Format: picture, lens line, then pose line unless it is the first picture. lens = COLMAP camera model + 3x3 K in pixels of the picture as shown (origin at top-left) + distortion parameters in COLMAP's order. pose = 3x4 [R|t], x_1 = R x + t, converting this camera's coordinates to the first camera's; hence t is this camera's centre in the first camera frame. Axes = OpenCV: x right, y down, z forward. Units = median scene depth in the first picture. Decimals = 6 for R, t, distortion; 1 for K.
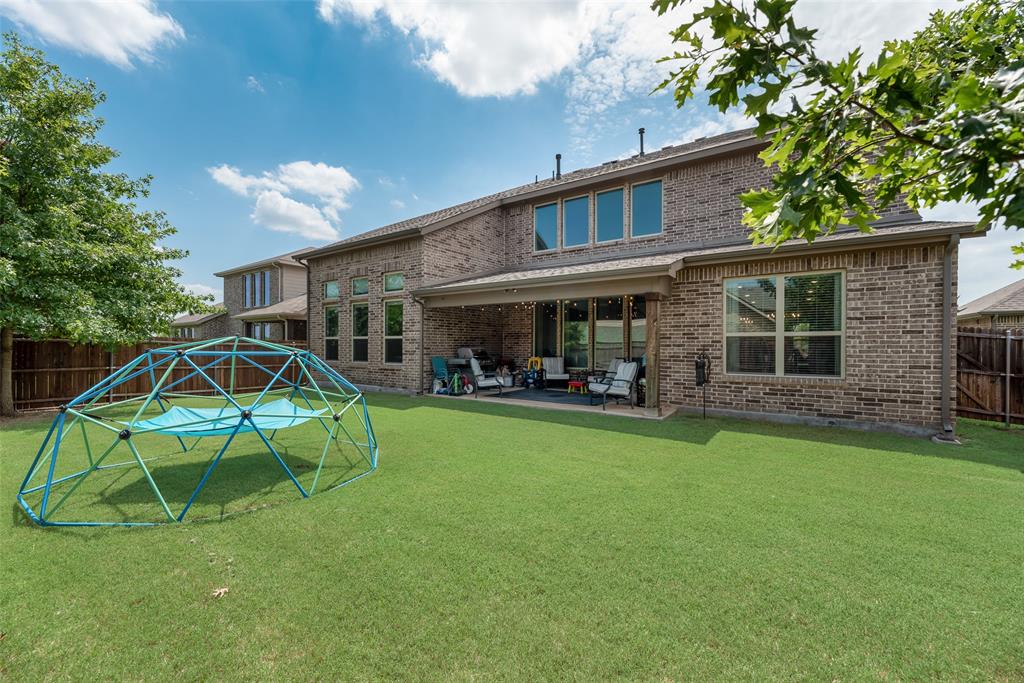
lens RADIAL K [[416.1, 0, 512.8], [0, 416.1, 358.0], [0, 0, 1]] dist [-0.000362, 0.000093]
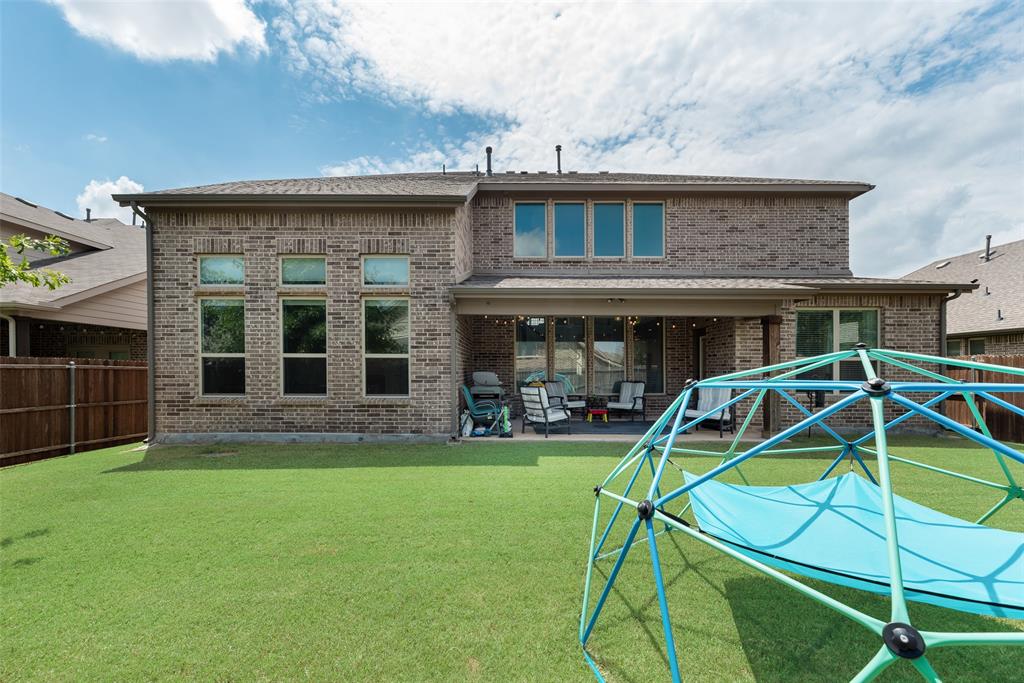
lens RADIAL K [[450.3, 0, 513.5], [0, 450.3, 381.7], [0, 0, 1]] dist [0.004121, 0.000471]
pose [[0.817243, -0.011935, 0.576170, -0.529695], [0.017975, 0.999827, -0.004784, -0.002273], [-0.576013, 0.014266, 0.817316, 0.310906]]
